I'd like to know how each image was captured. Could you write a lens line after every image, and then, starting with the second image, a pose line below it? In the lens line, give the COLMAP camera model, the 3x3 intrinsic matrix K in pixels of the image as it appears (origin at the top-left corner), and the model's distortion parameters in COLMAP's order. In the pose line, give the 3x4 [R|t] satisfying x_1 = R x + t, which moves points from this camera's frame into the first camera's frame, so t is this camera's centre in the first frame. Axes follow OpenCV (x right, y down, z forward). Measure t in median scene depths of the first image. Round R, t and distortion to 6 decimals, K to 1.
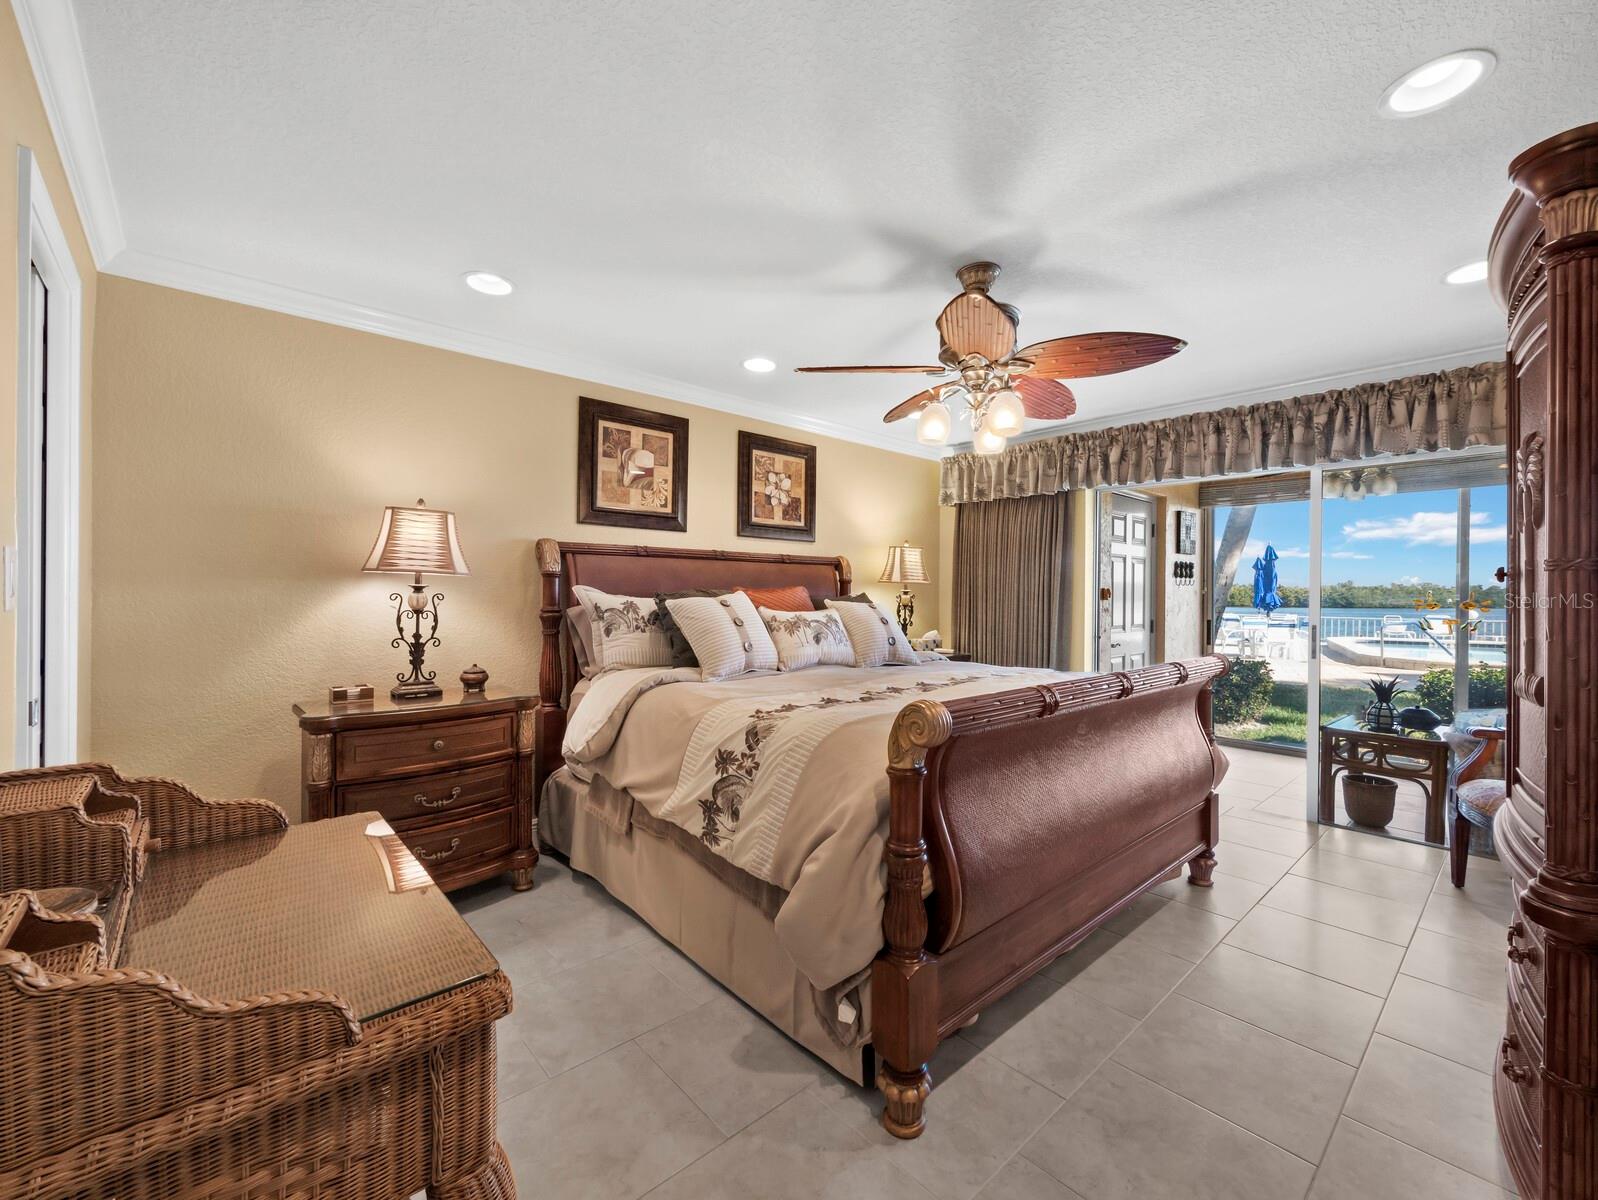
lens RADIAL K [[661.8, 0, 800.6], [0, 661.8, 588.1], [0, 0, 1]] dist [-0.005100, 0.000709]
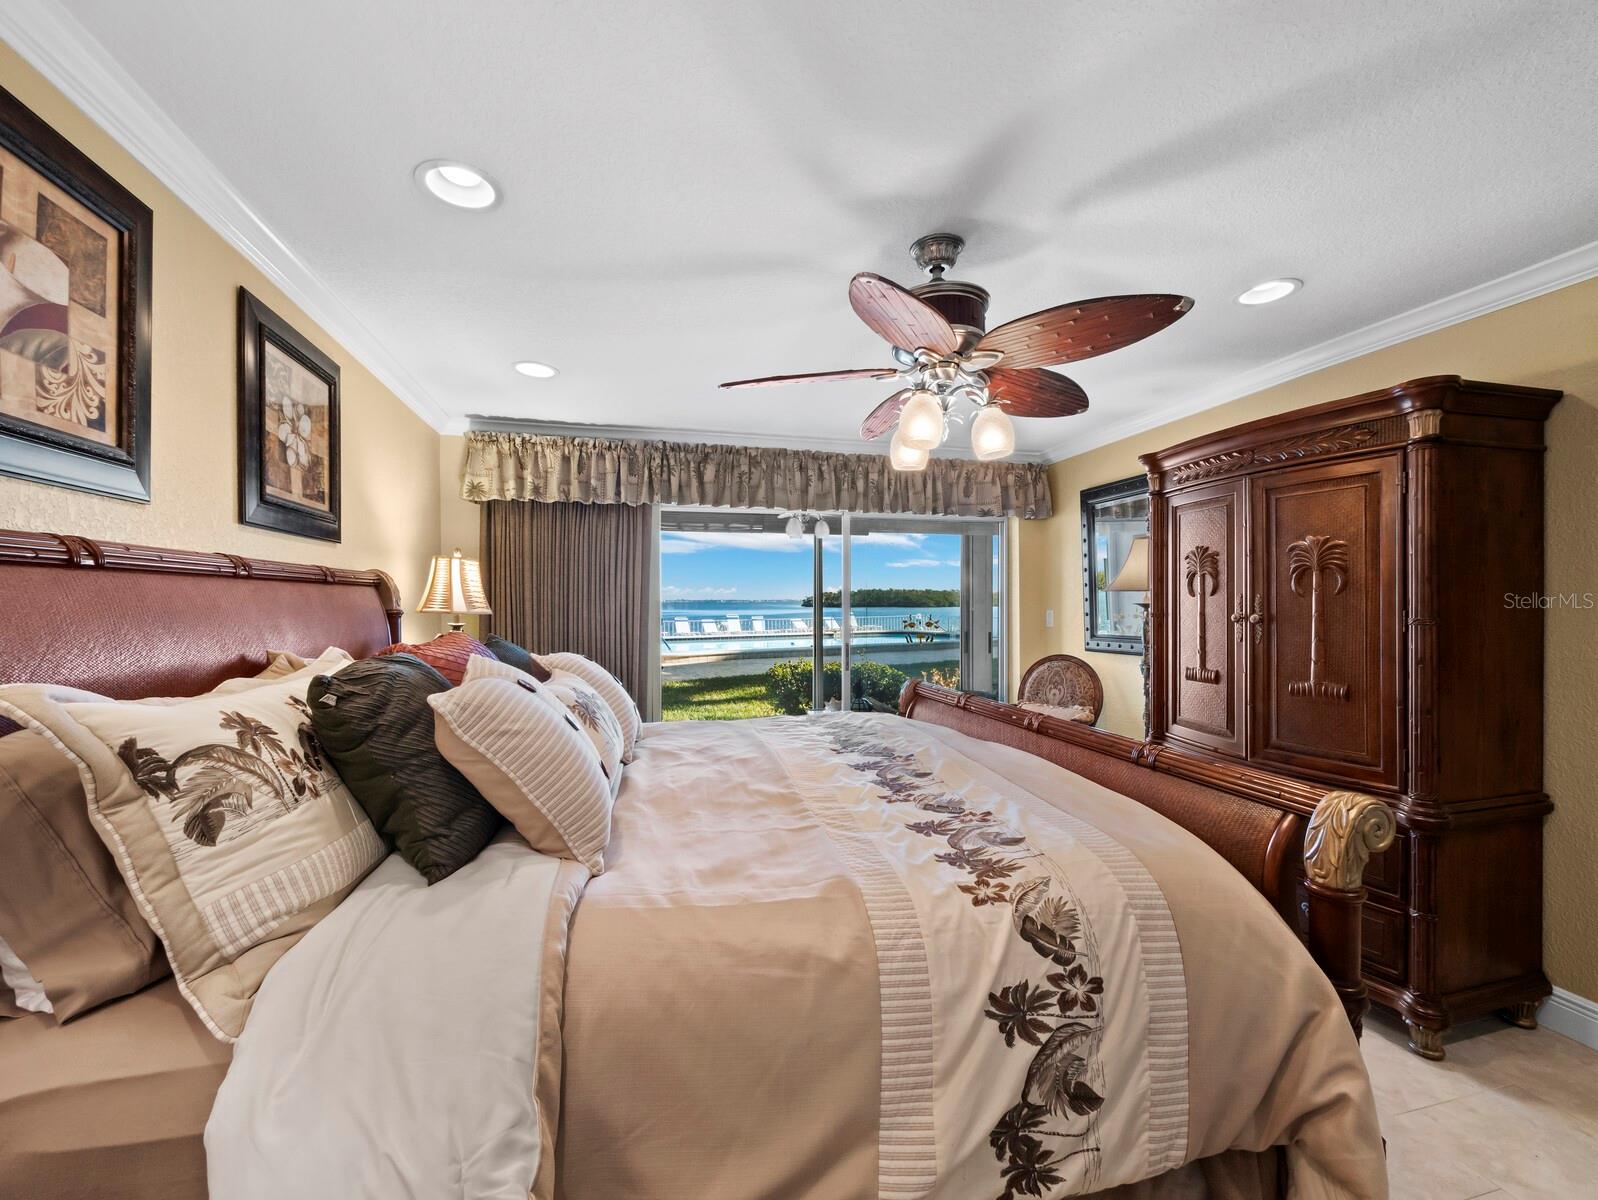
lens RADIAL K [[672.3, 0, 796.5], [0, 672.3, 598.0], [0, 0, 1]] dist [-0.002285, 0.000396]
pose [[0.458172, -0.005511, 0.888846, -0.354526], [0.001898, 0.999985, 0.005222, -0.032274], [-0.888861, -0.000705, 0.458176, 0.498853]]
